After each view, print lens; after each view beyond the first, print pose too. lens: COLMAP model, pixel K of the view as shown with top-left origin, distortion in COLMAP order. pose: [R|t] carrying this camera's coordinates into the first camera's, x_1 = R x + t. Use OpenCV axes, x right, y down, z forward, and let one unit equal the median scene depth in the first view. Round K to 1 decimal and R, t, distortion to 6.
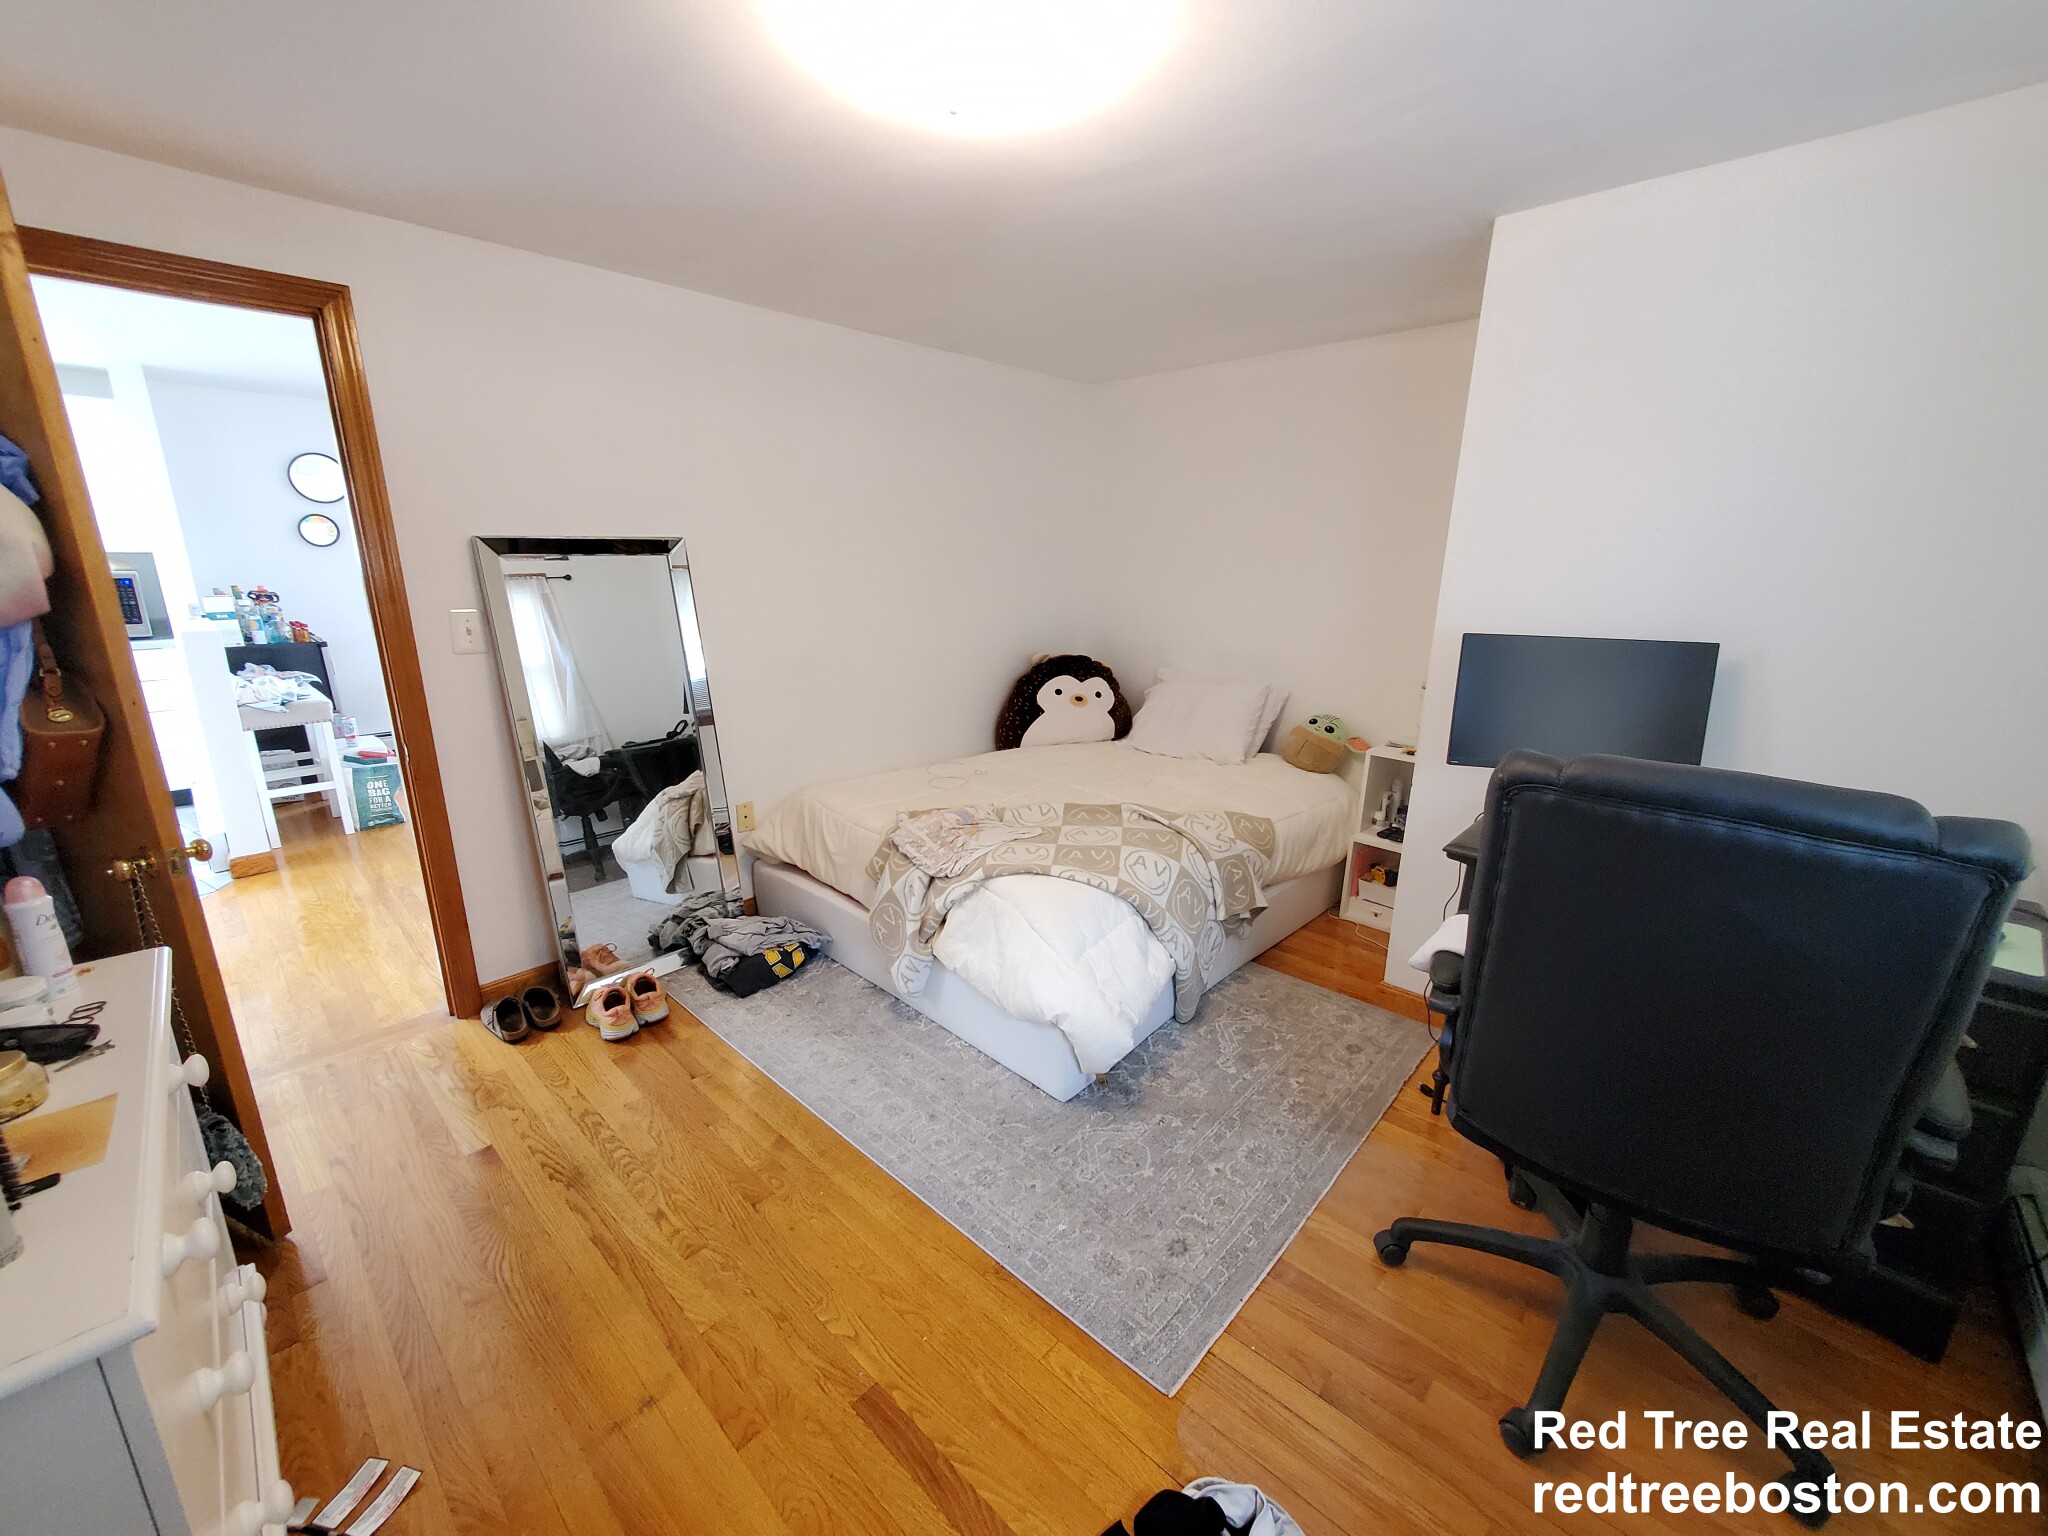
lens RADIAL K [[806.1, 0, 1024.0], [0, 806.1, 768.0], [0, 0, 1]] dist [0.010259, 0.000008]
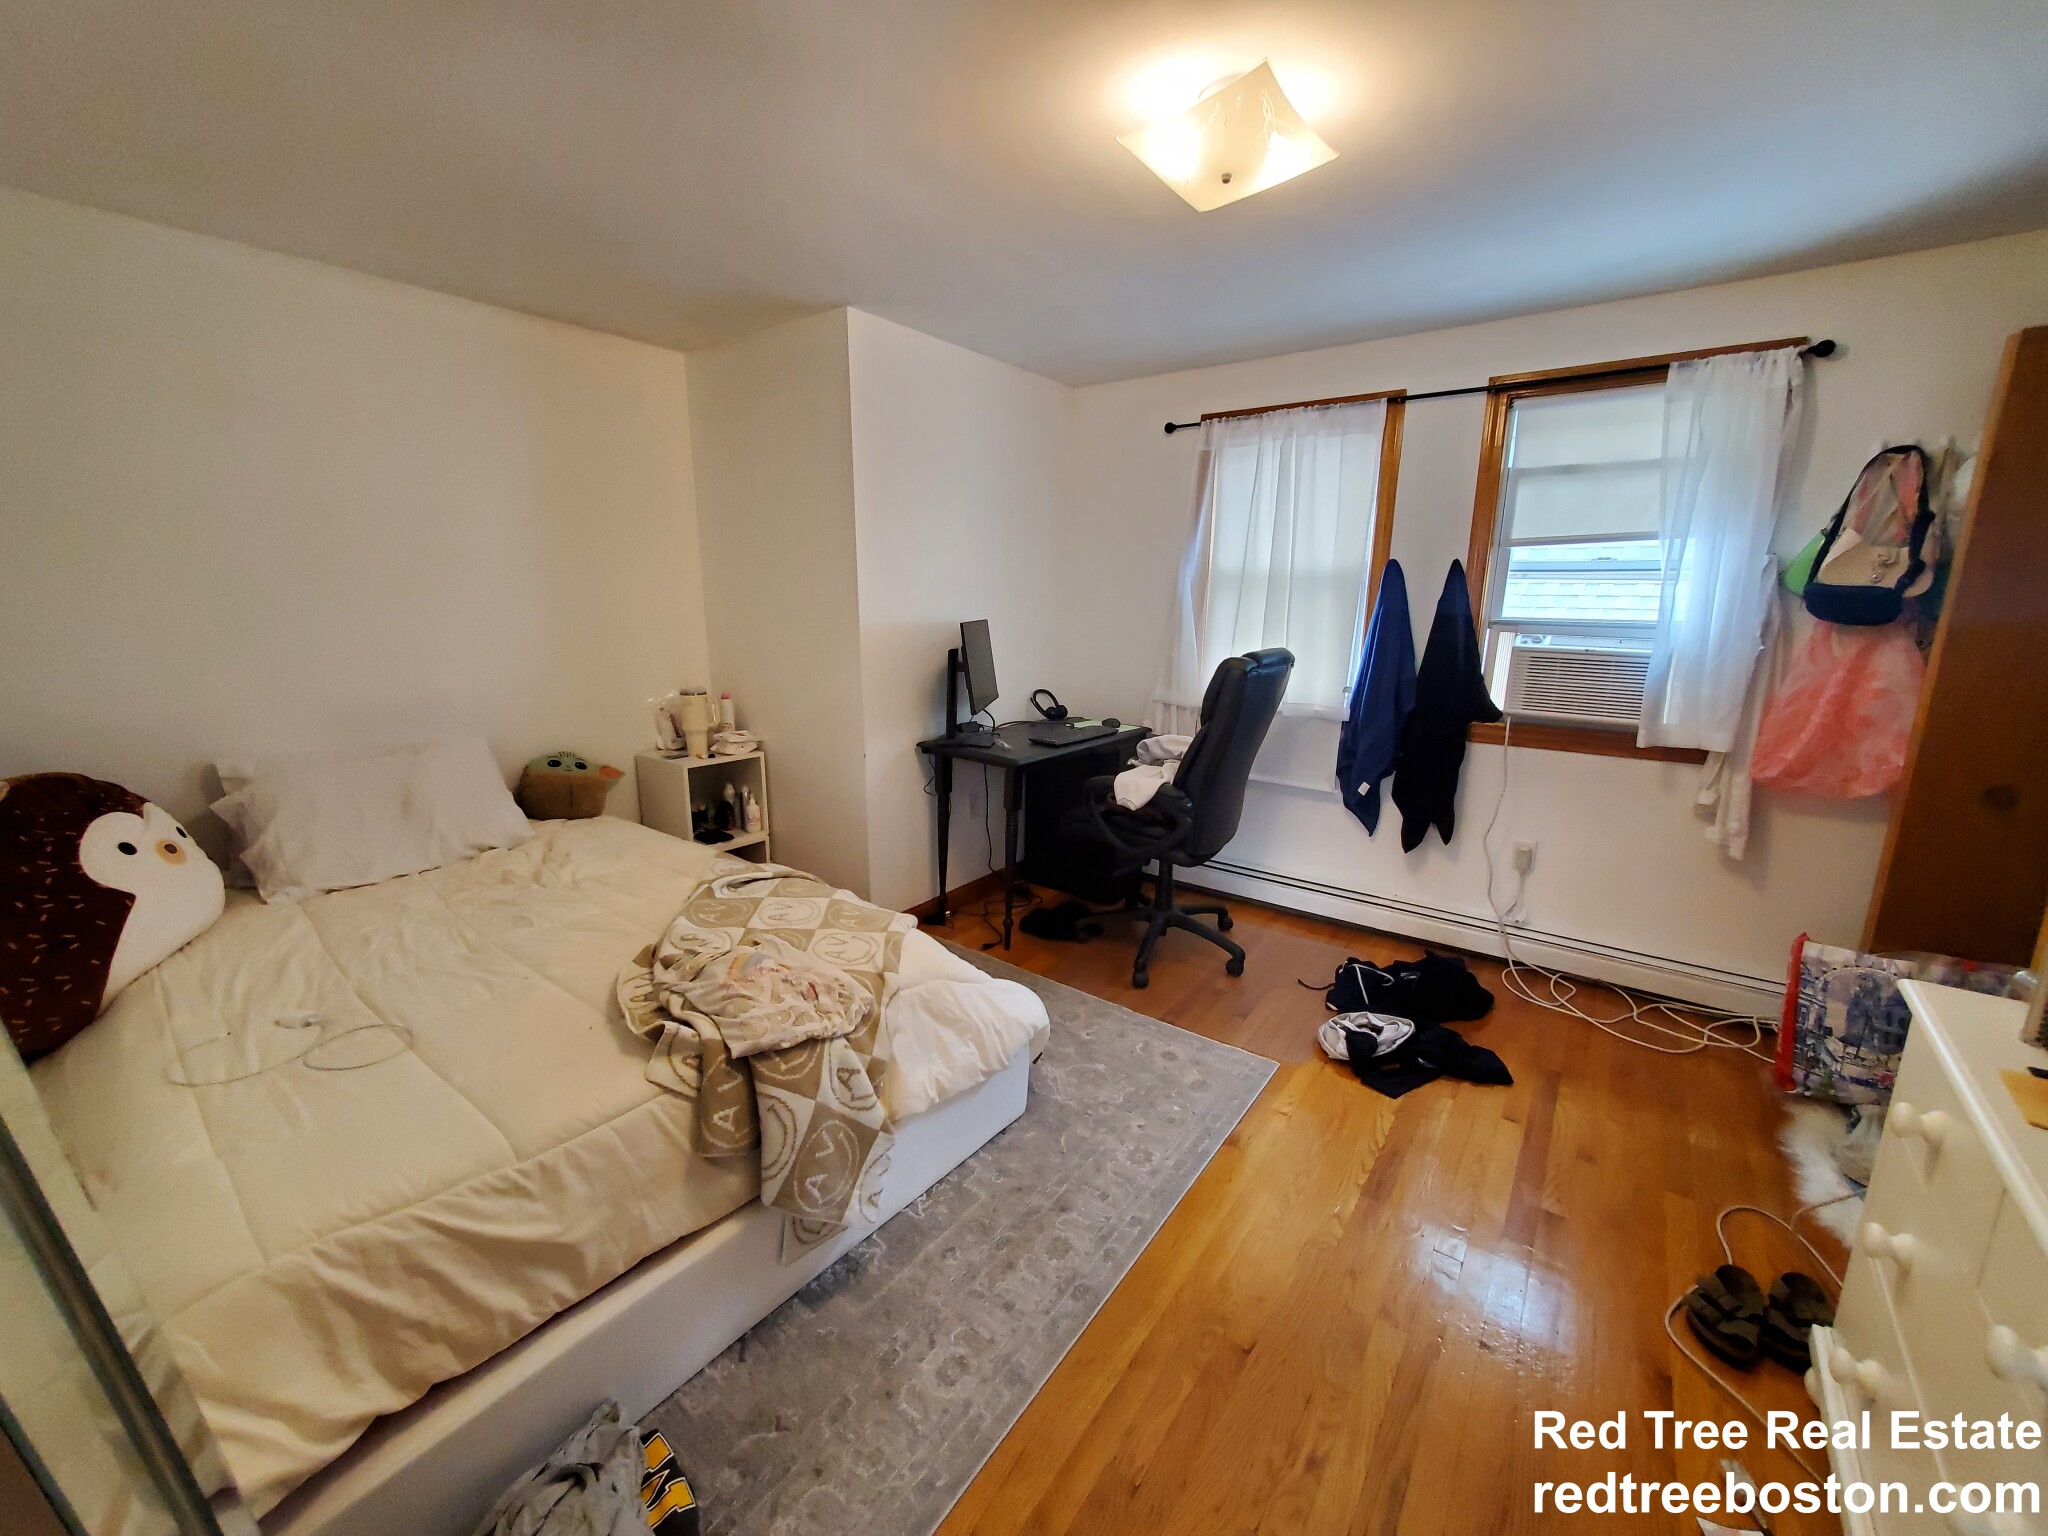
lens RADIAL K [[806.1, 0, 1024.0], [0, 806.1, 768.0], [0, 0, 1]] dist [0.010259, 0.000008]
pose [[-0.102929, -0.231754, 0.967314, -0.694800], [0.250305, 0.935150, 0.250682, -0.196040], [-0.962680, 0.267926, -0.038245, 0.785207]]
